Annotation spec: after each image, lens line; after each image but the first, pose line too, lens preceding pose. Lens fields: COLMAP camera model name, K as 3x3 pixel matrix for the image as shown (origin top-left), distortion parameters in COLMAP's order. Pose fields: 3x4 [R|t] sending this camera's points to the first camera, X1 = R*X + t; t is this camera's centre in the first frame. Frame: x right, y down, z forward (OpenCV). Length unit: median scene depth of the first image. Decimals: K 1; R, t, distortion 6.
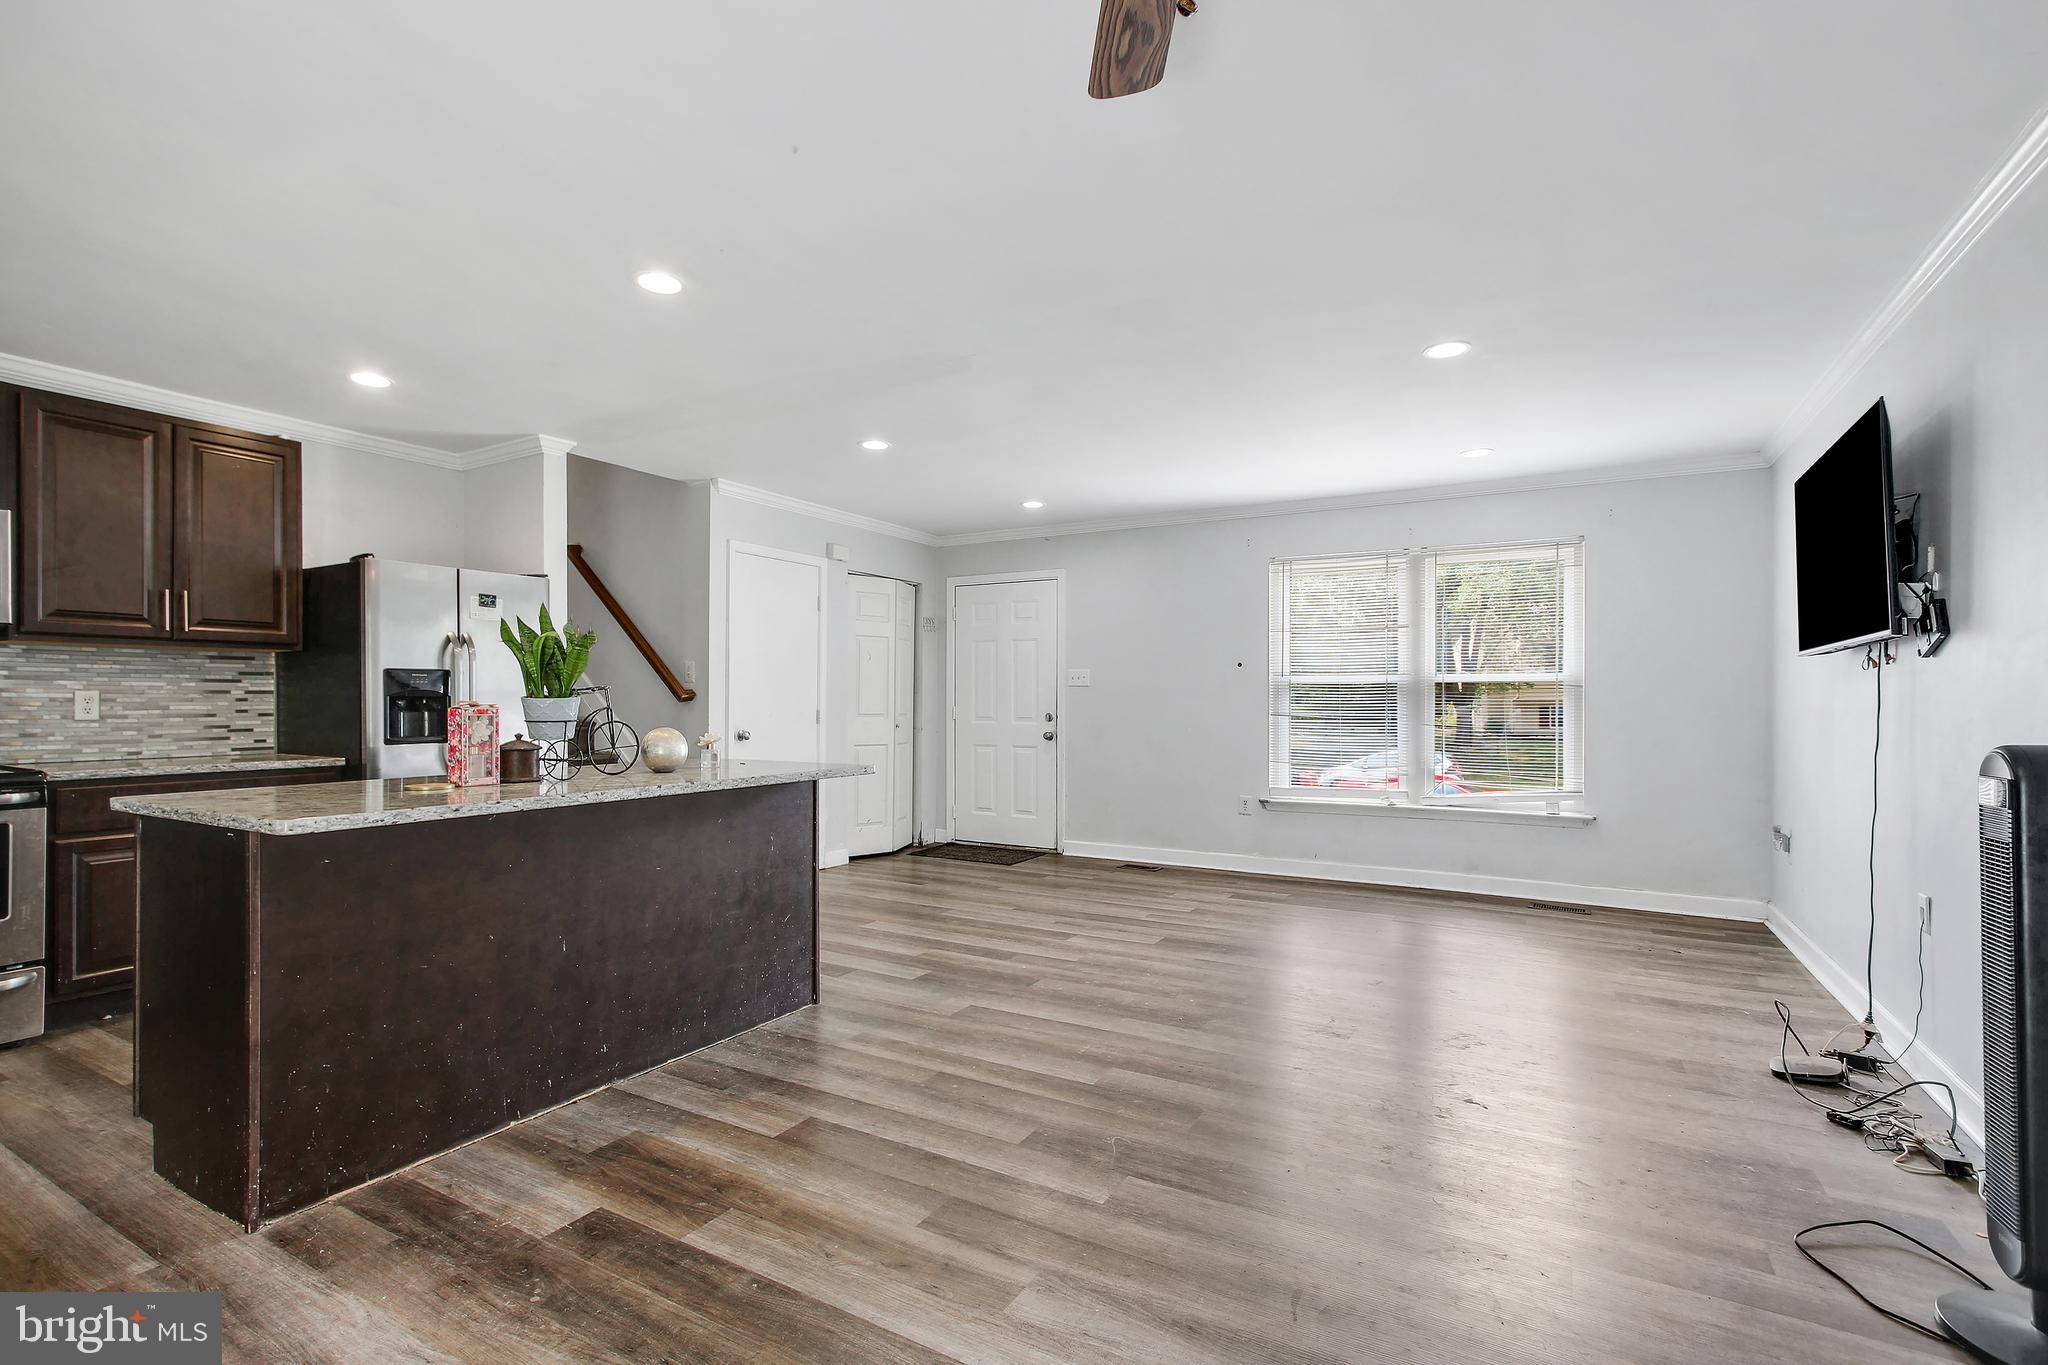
lens RADIAL K [[952.0, 0, 985.5], [0, 952.0, 698.4], [0, 0, 1]] dist [0.000069, 0.000838]
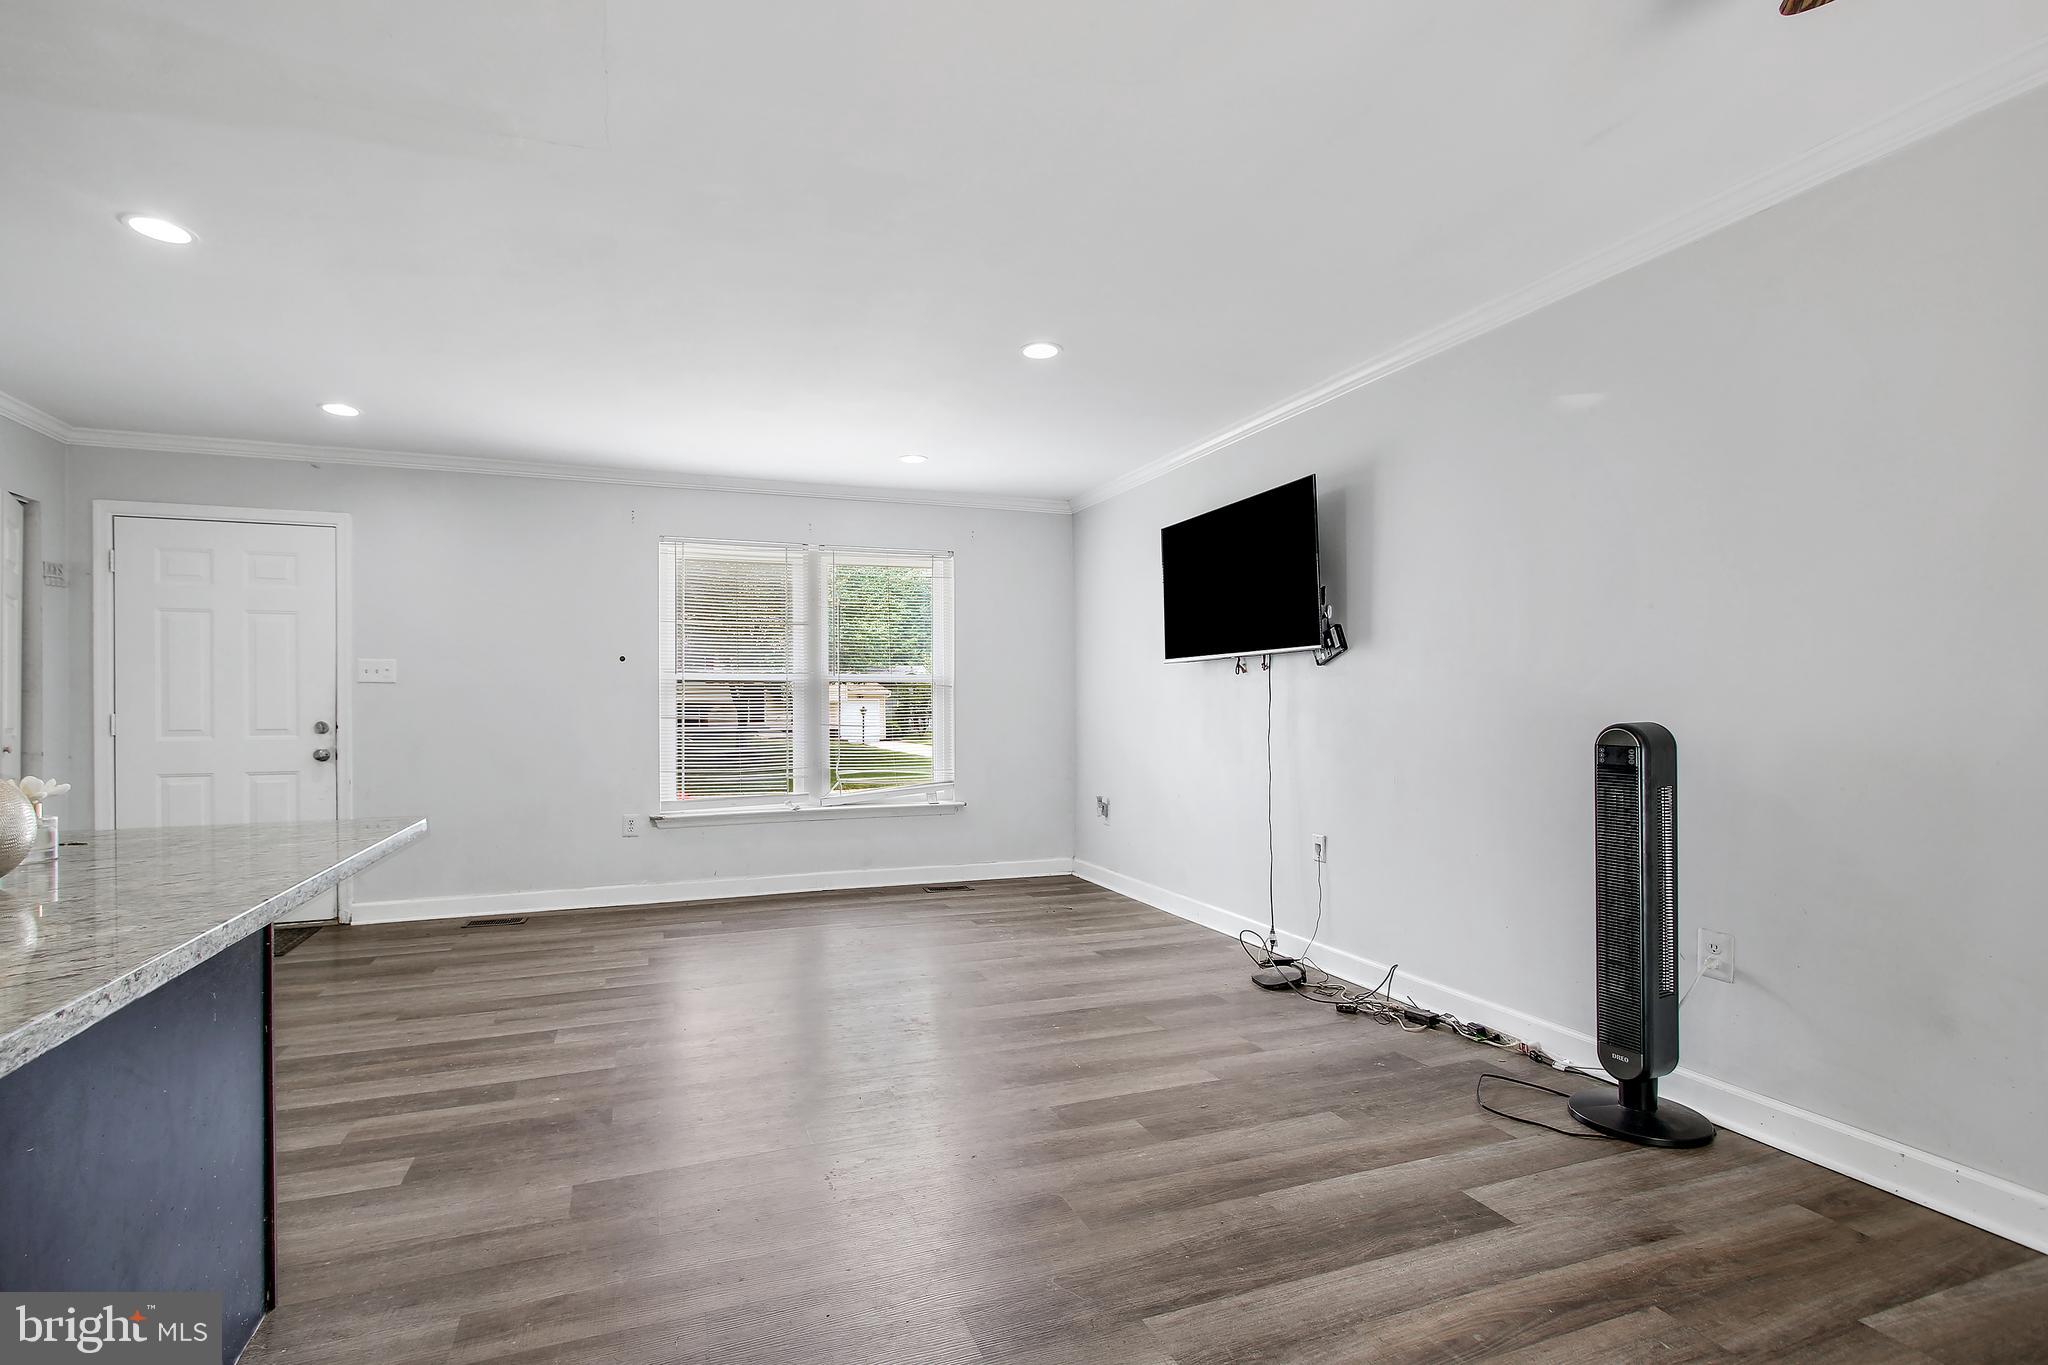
lens RADIAL K [[960.1, 0, 987.5], [0, 960.1, 698.5], [0, 0, 1]] dist [0.000019, 0.001451]
pose [[0.629743, -0.002204, 0.776800, -0.289079], [0.005391, 0.999984, -0.001533, 0.004499], [-0.776785, 0.005153, 0.629745, 0.339946]]
